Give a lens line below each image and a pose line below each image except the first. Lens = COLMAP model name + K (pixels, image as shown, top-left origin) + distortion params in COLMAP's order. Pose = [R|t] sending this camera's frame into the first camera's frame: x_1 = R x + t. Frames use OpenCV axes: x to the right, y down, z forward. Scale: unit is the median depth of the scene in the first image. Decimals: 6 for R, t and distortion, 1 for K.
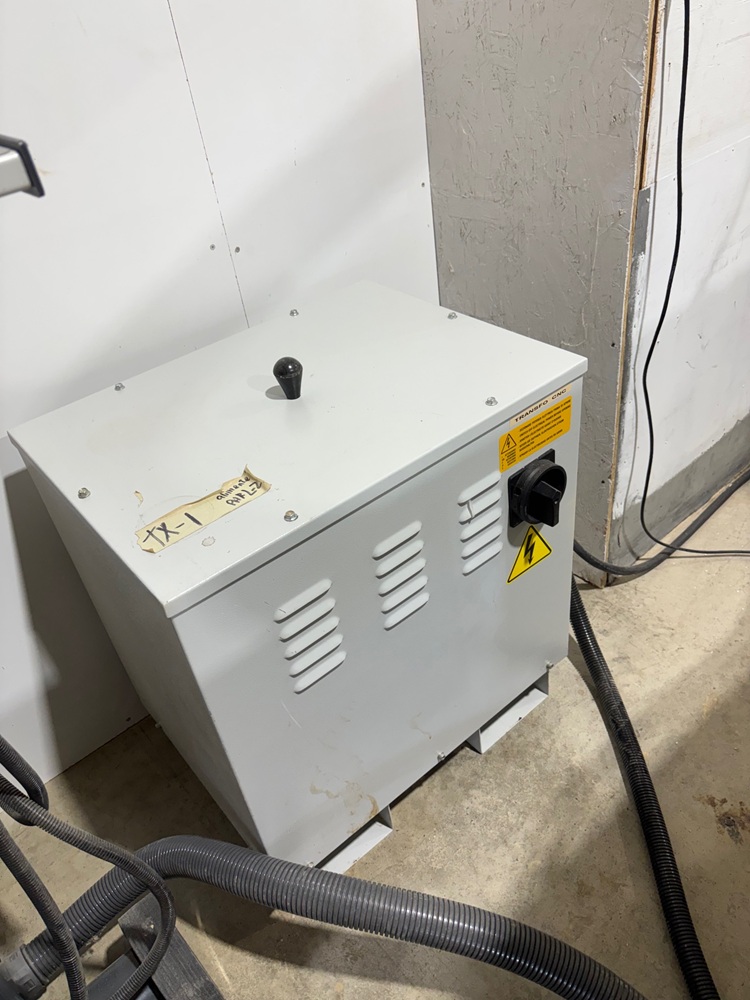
lens RADIAL K [[766.5, 0, 375.0], [0, 766.5, 500.0], [0, 0, 1]] dist [0.053606, -0.055289]
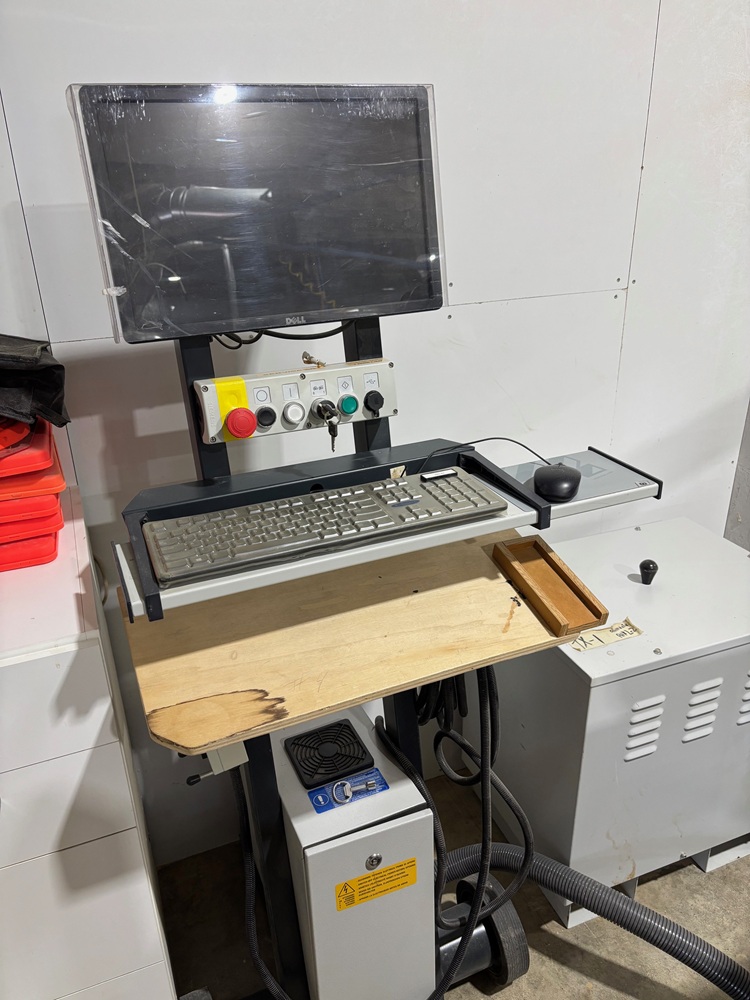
lens RADIAL K [[766.5, 0, 375.0], [0, 766.5, 500.0], [0, 0, 1]] dist [0.053606, -0.055289]
pose [[0.947294, 0.220464, -0.232442, -0.259495], [-0.264098, 0.948105, -0.177059, 0.117479], [0.181344, 0.229114, 0.956358, -0.598212]]
